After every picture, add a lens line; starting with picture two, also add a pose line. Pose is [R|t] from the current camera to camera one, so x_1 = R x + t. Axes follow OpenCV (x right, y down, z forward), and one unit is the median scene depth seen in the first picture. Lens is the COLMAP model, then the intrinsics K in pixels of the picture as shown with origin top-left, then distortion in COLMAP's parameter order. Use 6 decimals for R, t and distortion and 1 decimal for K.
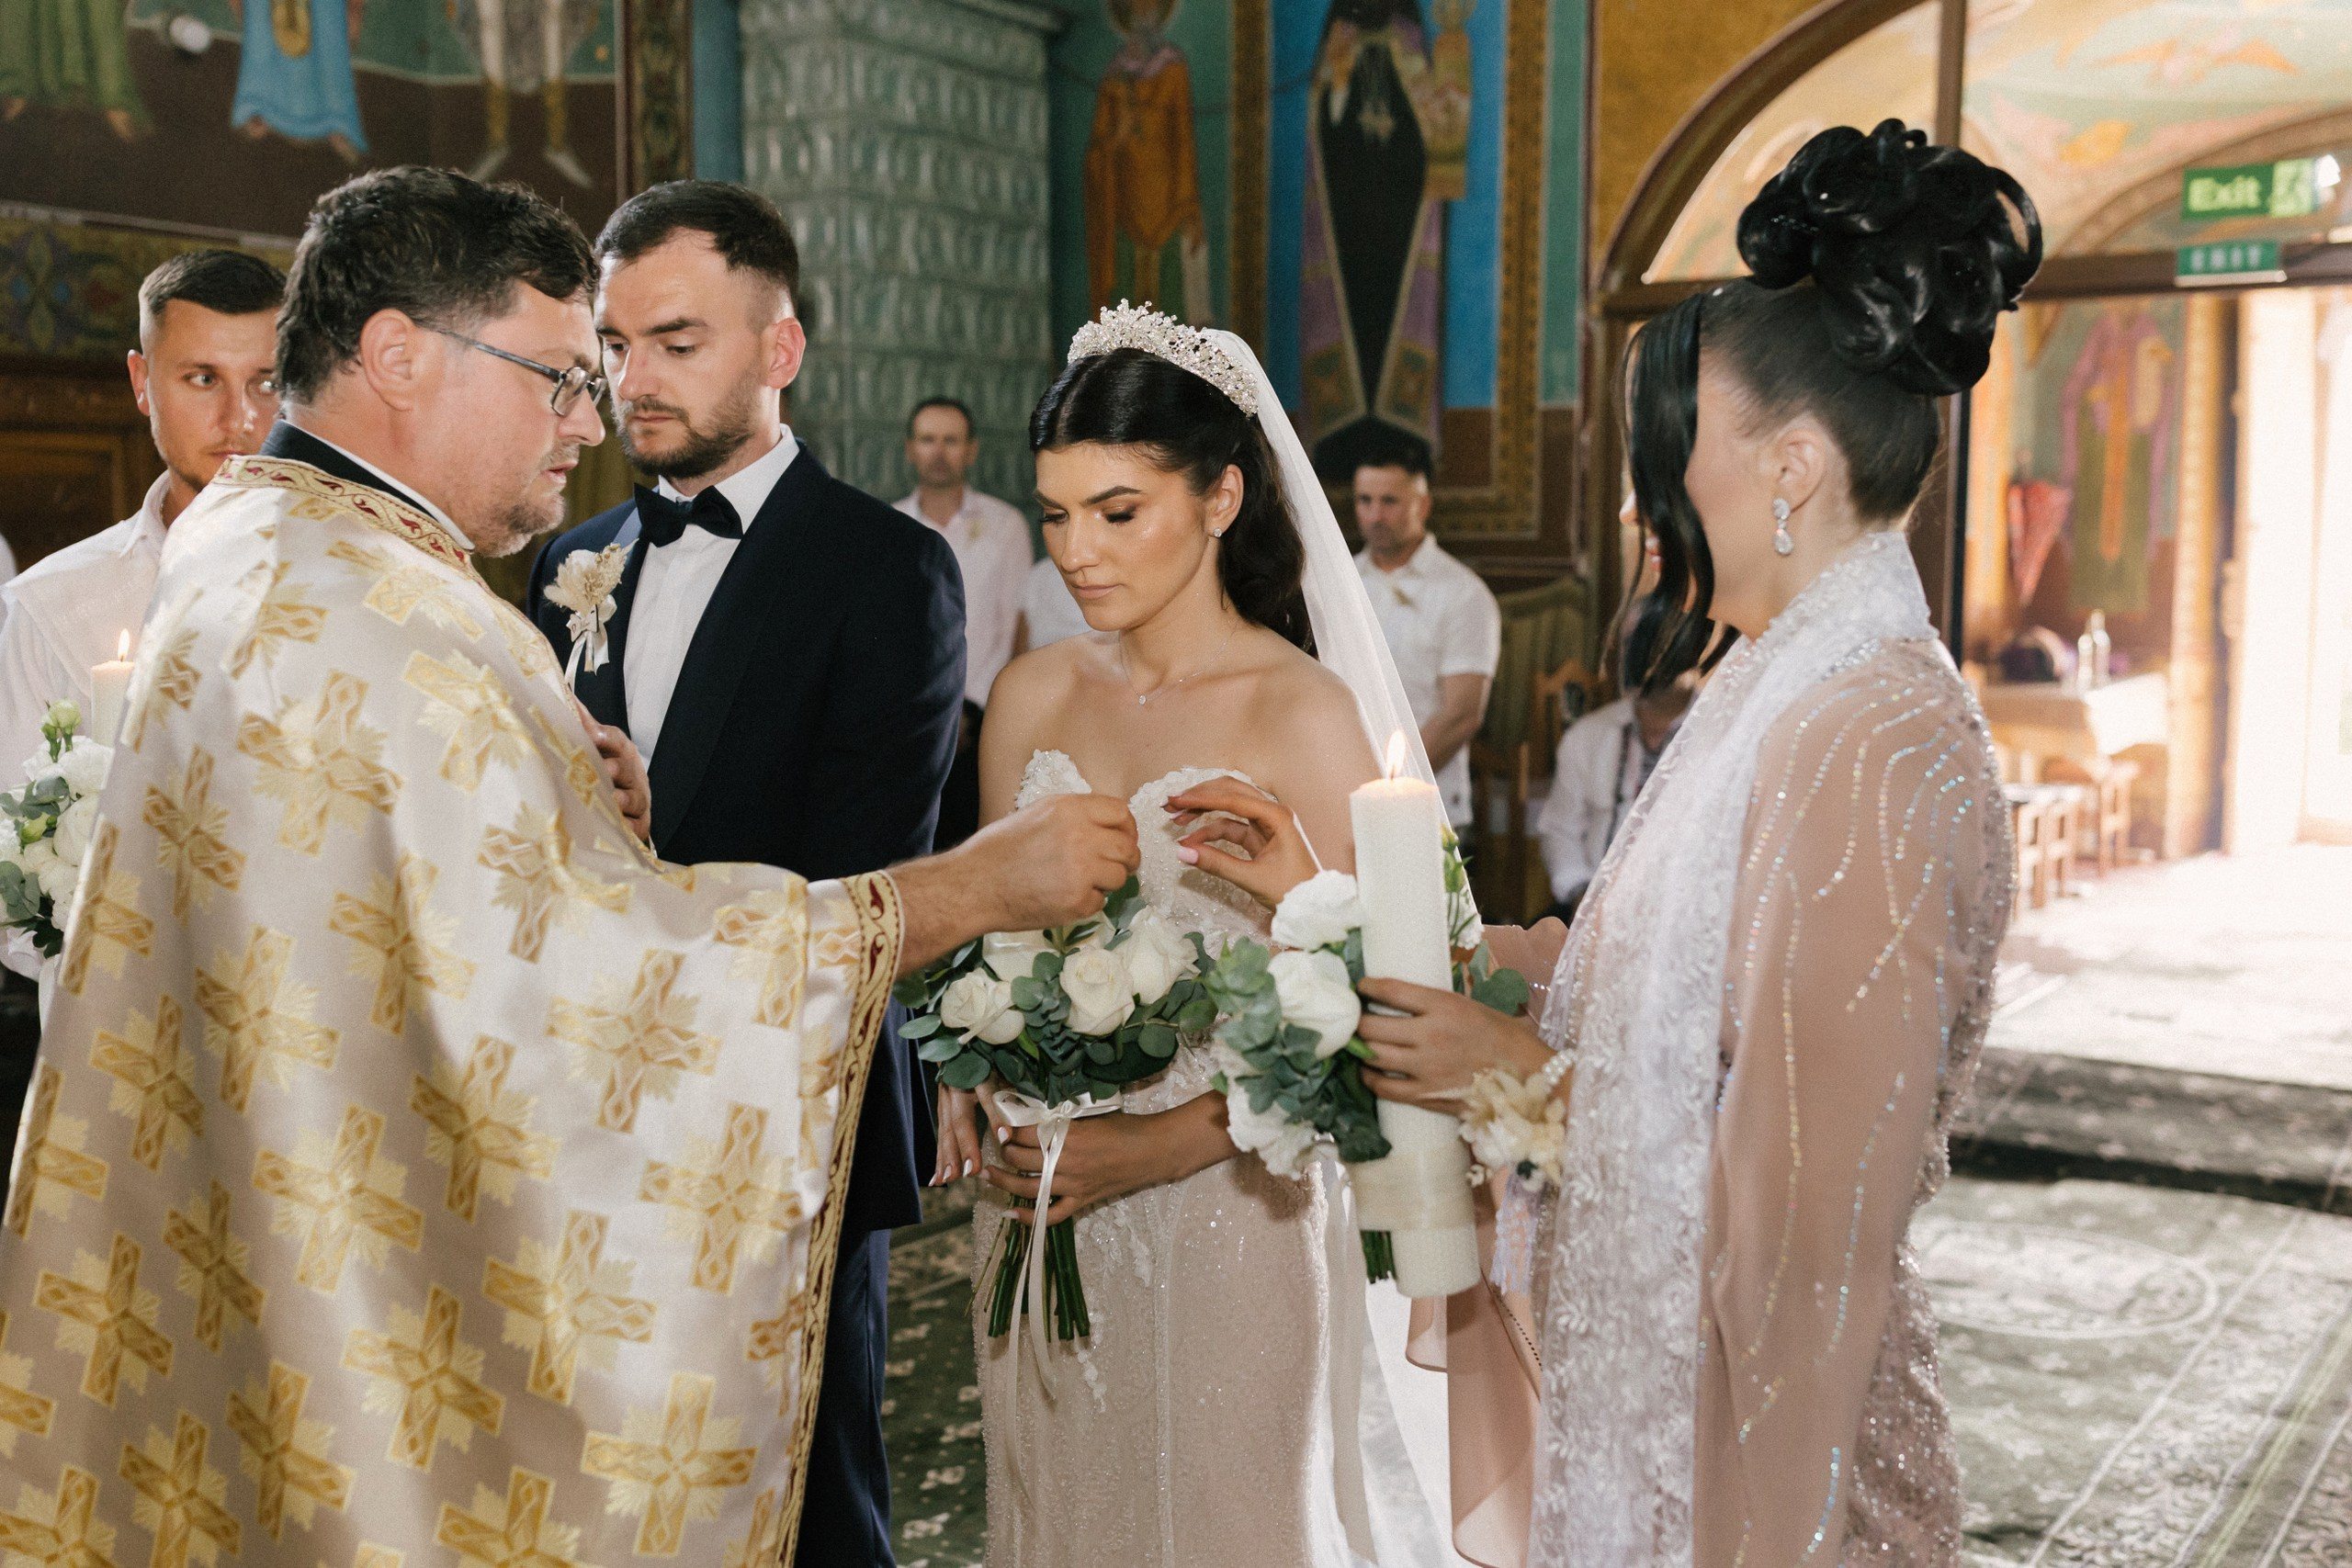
lens RADIAL K [[2360.2, 0, 1204.7], [0, 2360.2, 758.3], [0, 0, 1]] dist [0.007803, -0.013747]
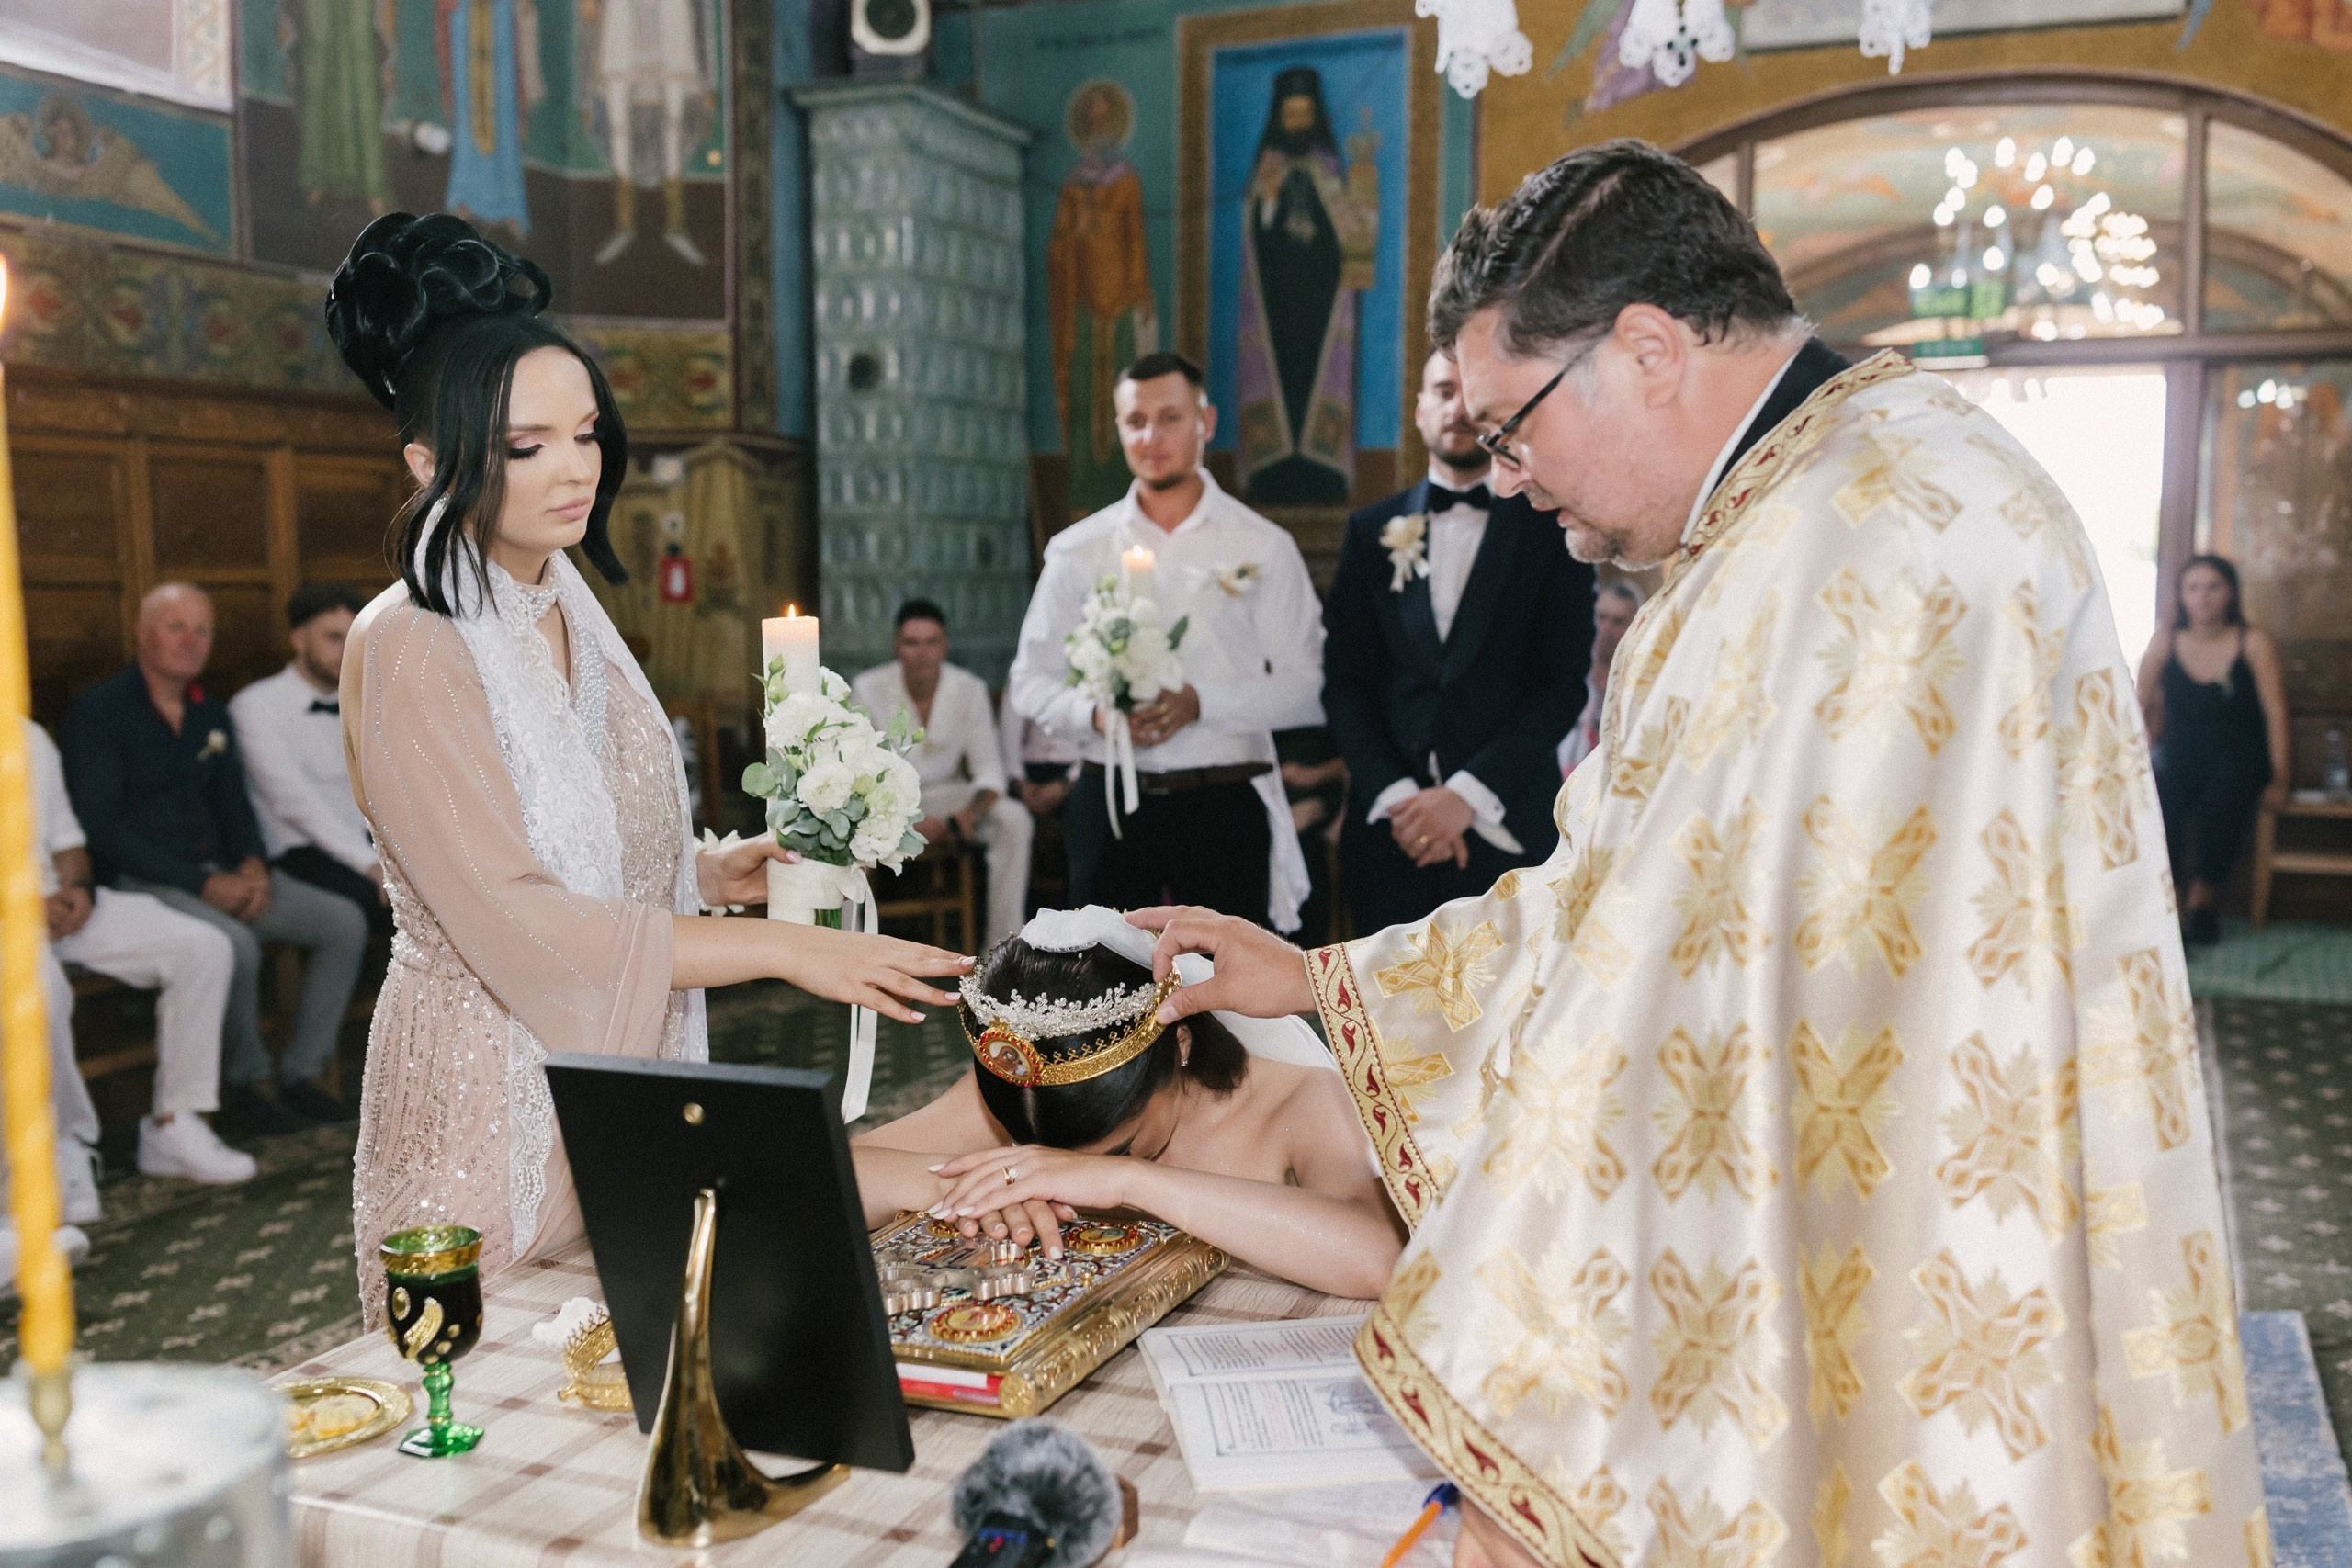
lens RADIAL K [[2285.0, 0, 1180.0], [0, 2285.0, 782.9], [0, 0, 1]] dist [0.004417, -0.007846]
pose [[0.980216, -0.019893, 0.196929, -0.255094], [0.020489, 0.999790, -0.000993, 0.037866], [-0.196868, 0.005008, 0.980417, -0.229137]]
